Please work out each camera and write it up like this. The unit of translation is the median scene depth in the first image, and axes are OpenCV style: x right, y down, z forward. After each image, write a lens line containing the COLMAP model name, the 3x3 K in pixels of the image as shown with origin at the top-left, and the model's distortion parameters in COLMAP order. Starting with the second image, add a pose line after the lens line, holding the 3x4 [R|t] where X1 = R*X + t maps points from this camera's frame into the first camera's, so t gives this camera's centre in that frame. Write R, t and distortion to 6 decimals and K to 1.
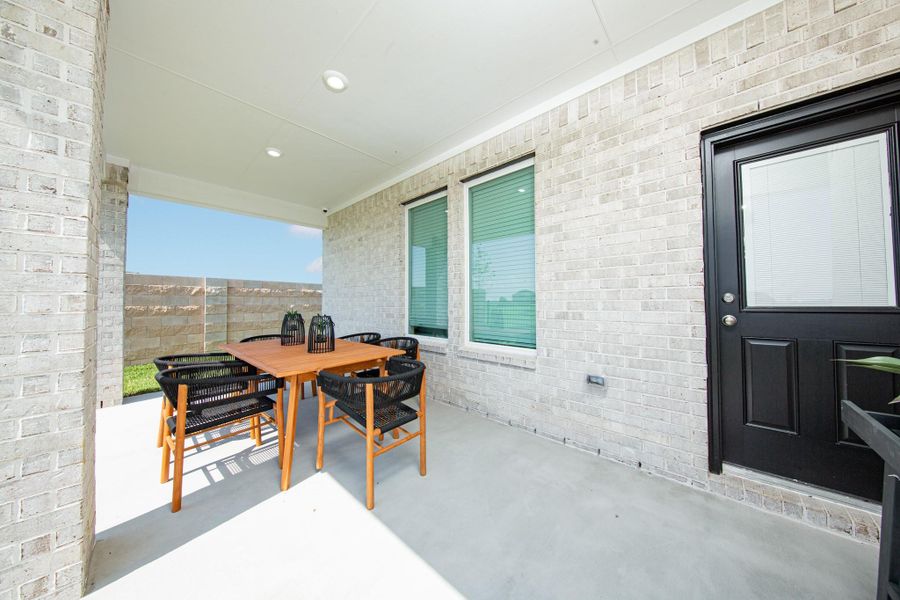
lens RADIAL K [[282.2, 0, 452.1], [0, 282.2, 296.0], [0, 0, 1]] dist [0.001192, -0.000670]
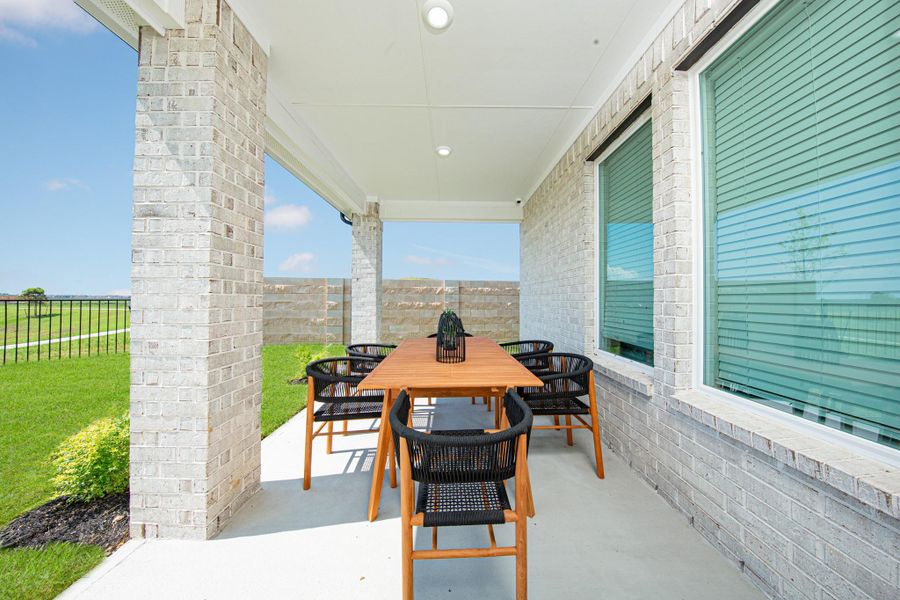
lens RADIAL K [[282.2, 0, 454.2], [0, 282.2, 296.0], [0, 0, 1]] dist [0.001192, -0.000670]
pose [[0.687163, -0.002666, -0.726498, 0.195094], [0.008559, 0.999954, 0.004426, 0.001823], [0.726453, -0.009259, 0.687154, 0.556033]]
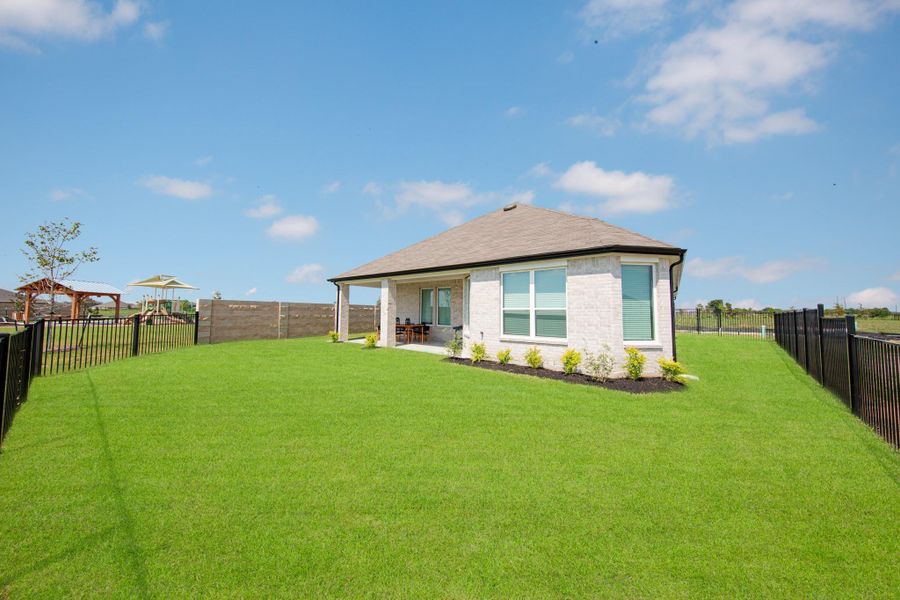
lens RADIAL K [[282.2, 0, 458.8], [0, 282.2, 297.2], [0, 0, 1]] dist [0.001192, -0.000670]
pose [[0.994780, 0.017884, 0.100462, -0.101392], [-0.014619, 0.999344, -0.033145, -0.185187], [-0.100989, 0.031504, 0.994389, -5.186043]]
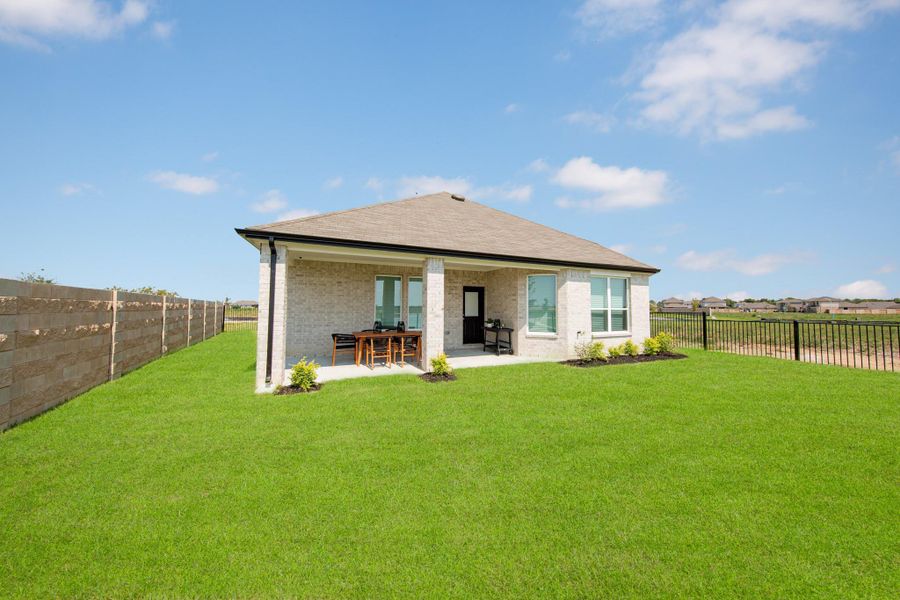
lens RADIAL K [[282.2, 0, 452.0], [0, 282.2, 297.6], [0, 0, 1]] dist [0.001192, -0.000670]
pose [[0.407712, 0.038740, 0.912289, -3.998455], [-0.026333, 0.999183, -0.030661, -0.145724], [-0.912731, -0.011522, 0.408399, -1.044996]]
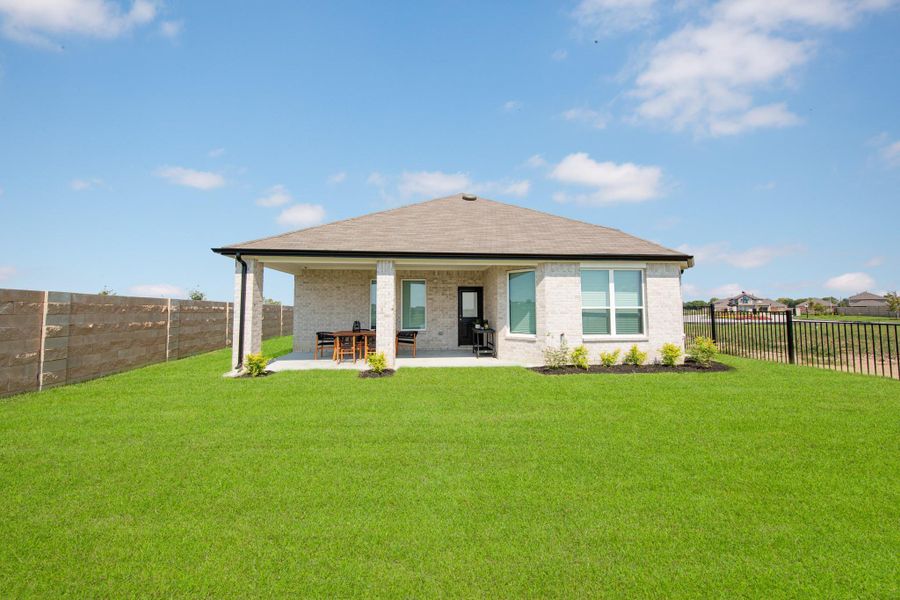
lens RADIAL K [[282.2, 0, 453.8], [0, 282.2, 298.3], [0, 0, 1]] dist [0.001192, -0.000670]
pose [[0.674734, 0.033522, 0.737299, -3.025752], [-0.013491, 0.999361, -0.033091, -0.137984], [-0.737937, 0.012381, 0.674756, -2.507610]]
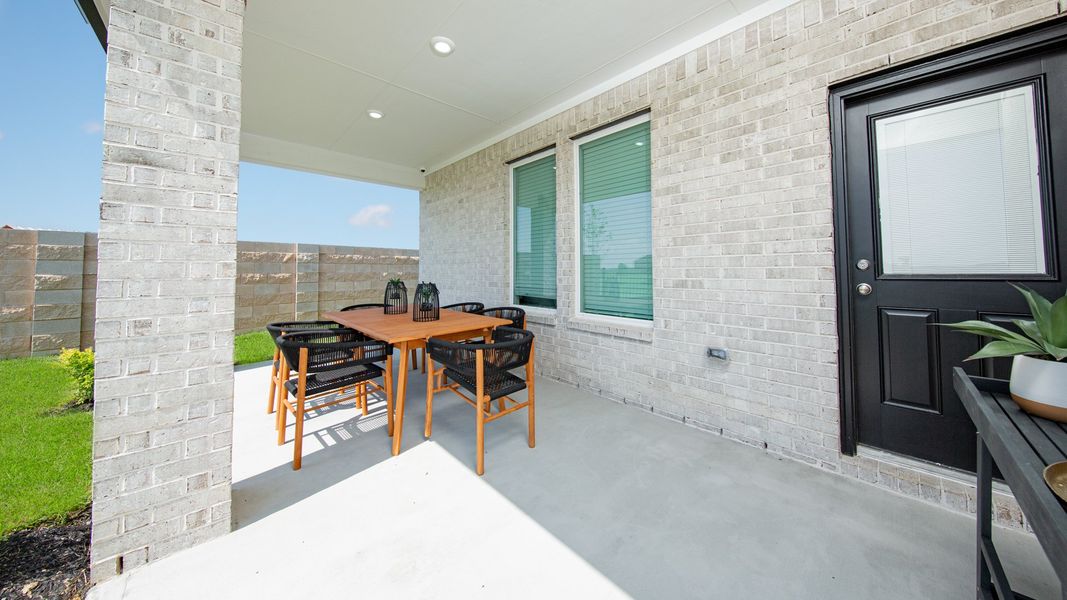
lens RADIAL K [[333.0, 0, 537.6], [0, 333.0, 259.7], [0, 0, 1]] dist [0.001699, -0.000109]
pose [[0.997474, -0.002357, -0.070990, -0.000044], [0.001735, 0.999959, -0.008833, -0.001083], [0.071008, 0.008687, 0.997438, -0.145025]]
